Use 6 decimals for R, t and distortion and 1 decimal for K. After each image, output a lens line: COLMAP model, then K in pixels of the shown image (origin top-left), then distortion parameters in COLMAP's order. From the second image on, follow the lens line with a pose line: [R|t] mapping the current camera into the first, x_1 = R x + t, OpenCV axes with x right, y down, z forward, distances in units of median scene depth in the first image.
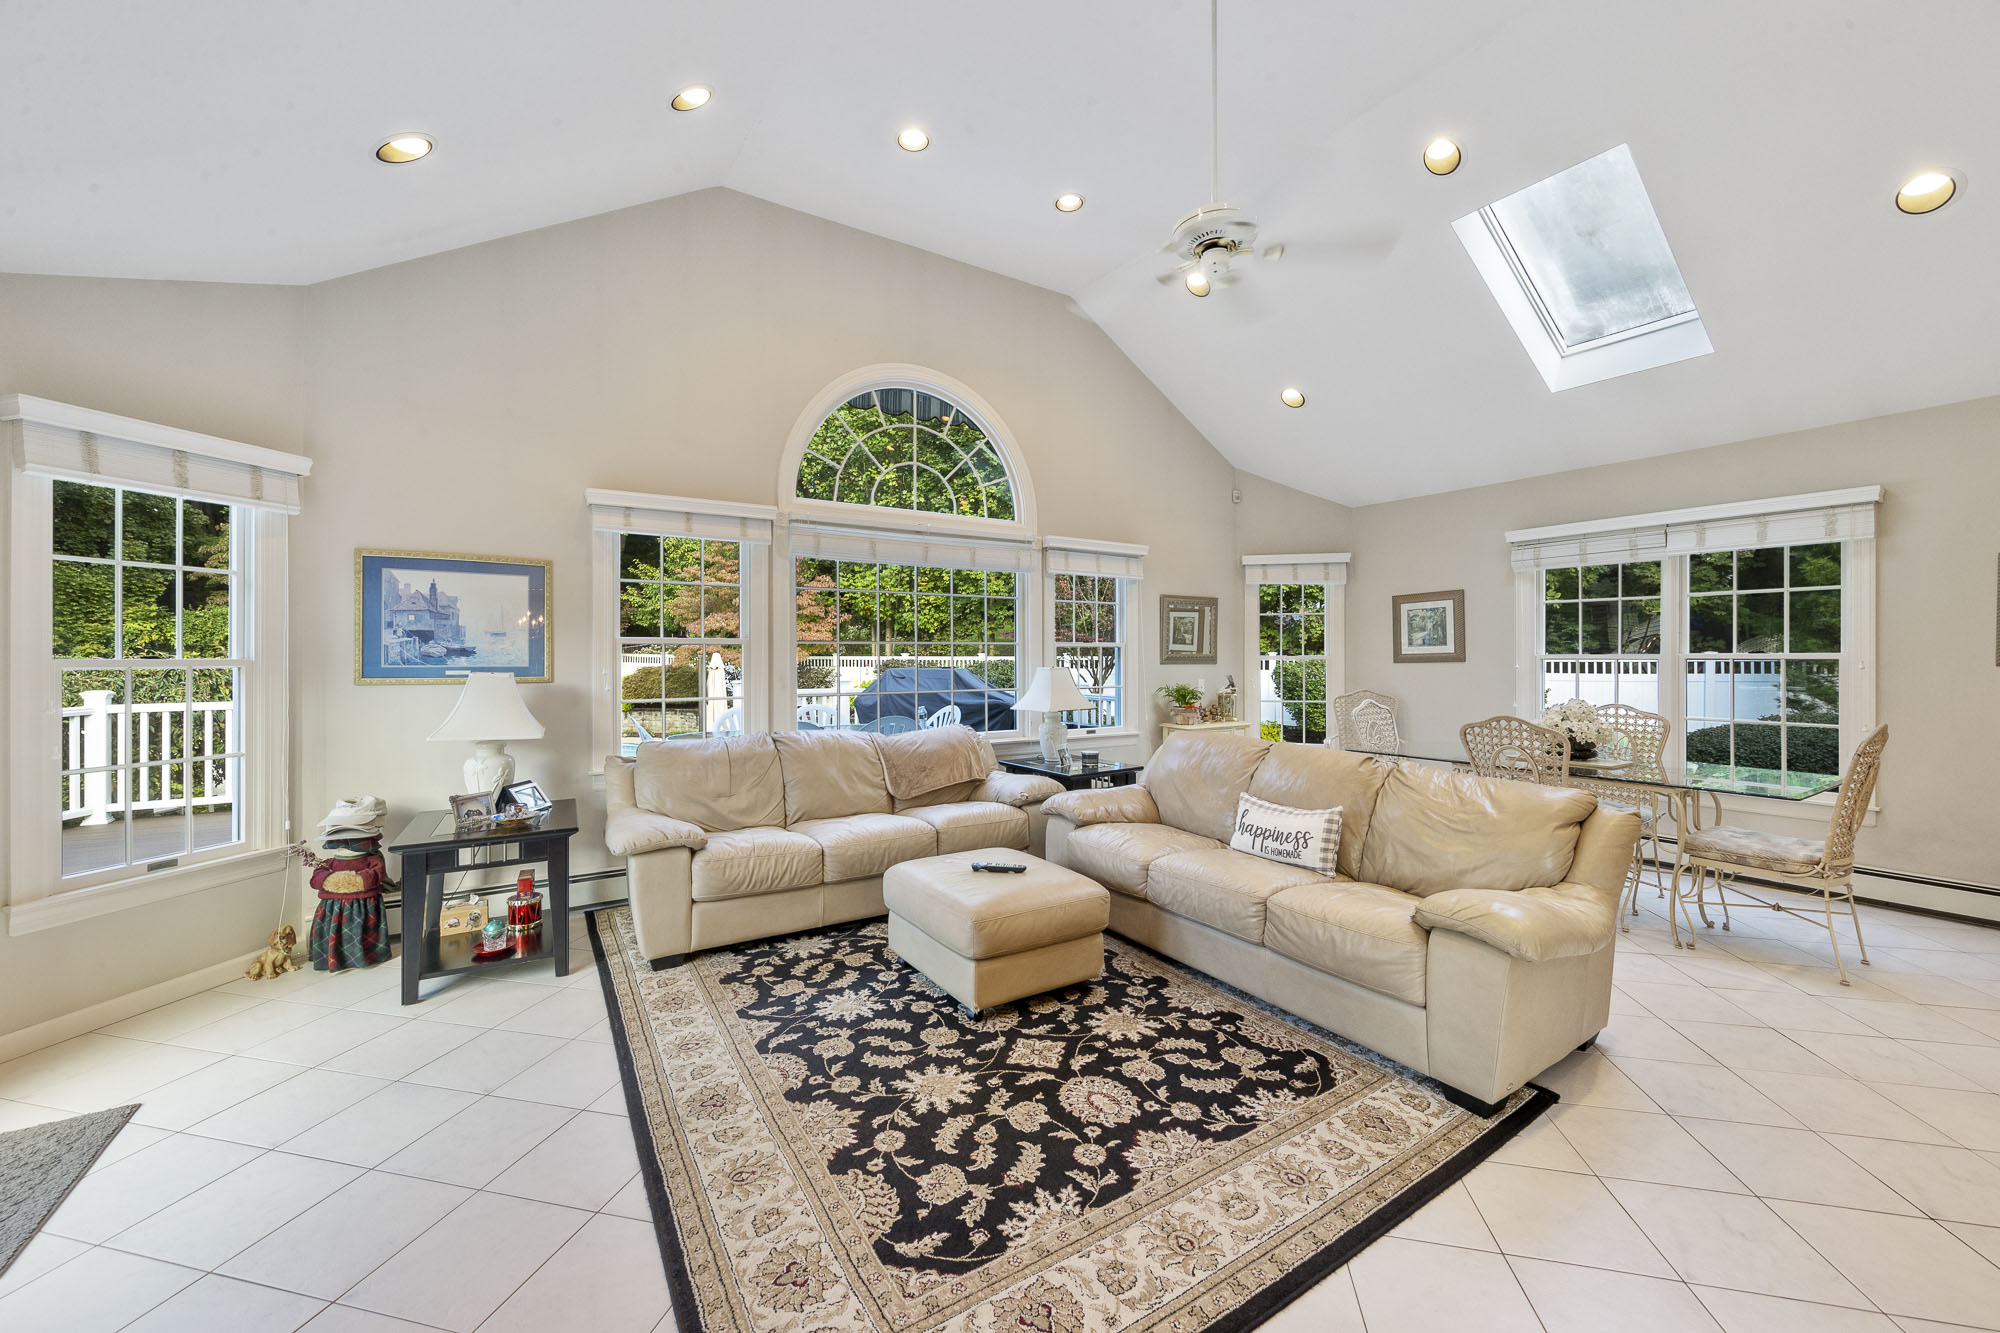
lens RADIAL K [[772.3, 0, 994.7], [0, 772.3, 657.5], [0, 0, 1]] dist [0.003496, -0.000080]
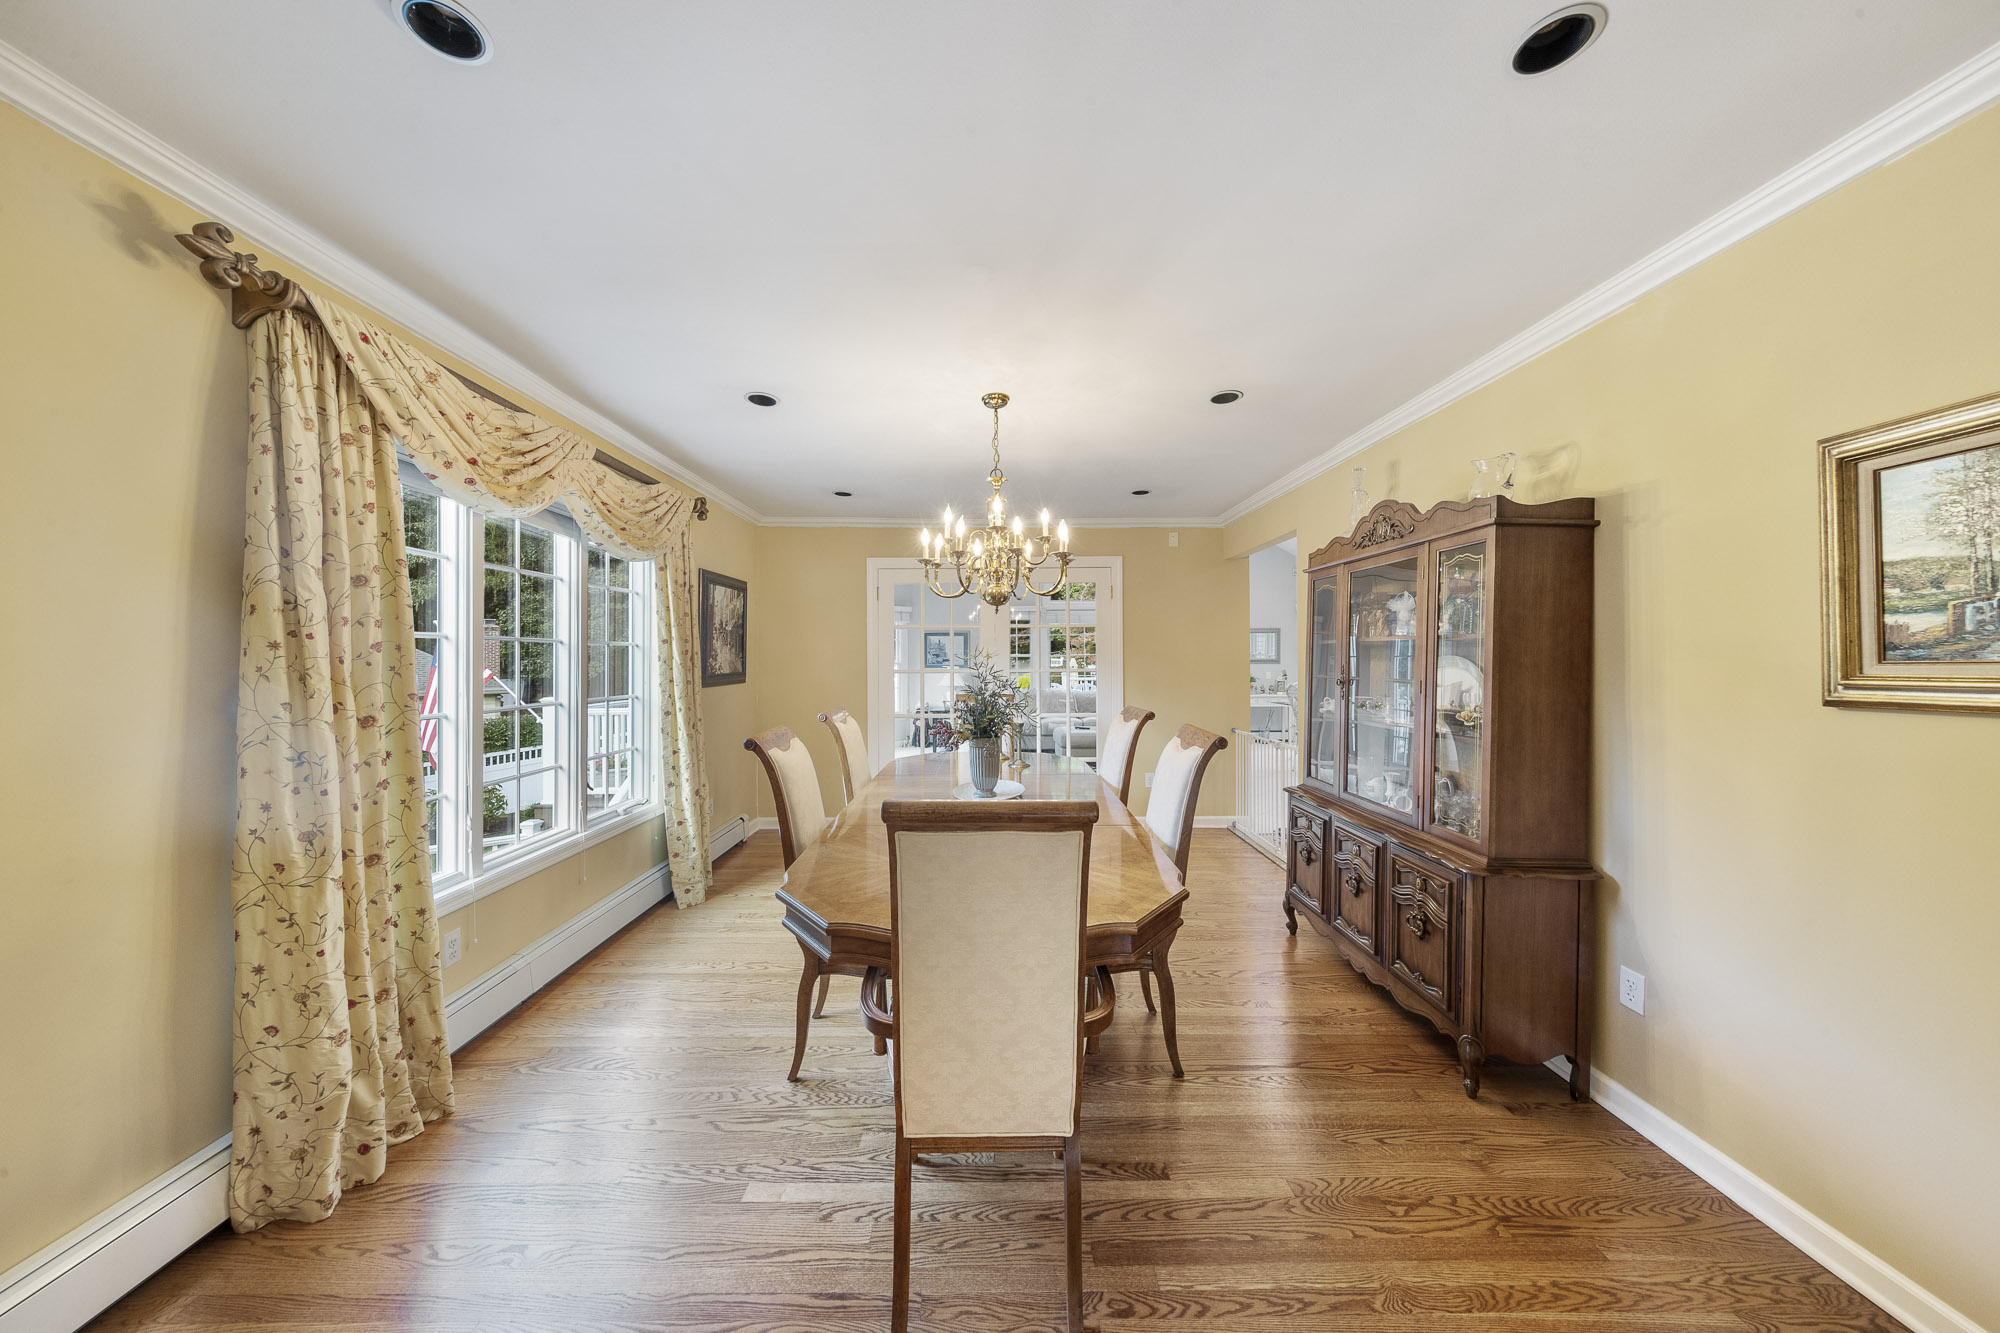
lens RADIAL K [[637.6, 0, 995.8], [0, 637.6, 655.0], [0, 0, 1]] dist [-0.000117, -0.000470]
pose [[0.862137, -0.003212, -0.506666, 0.835323], [0.003570, 0.999994, -0.000265, -0.025980], [0.506663, -0.001580, 0.862142, -1.185075]]
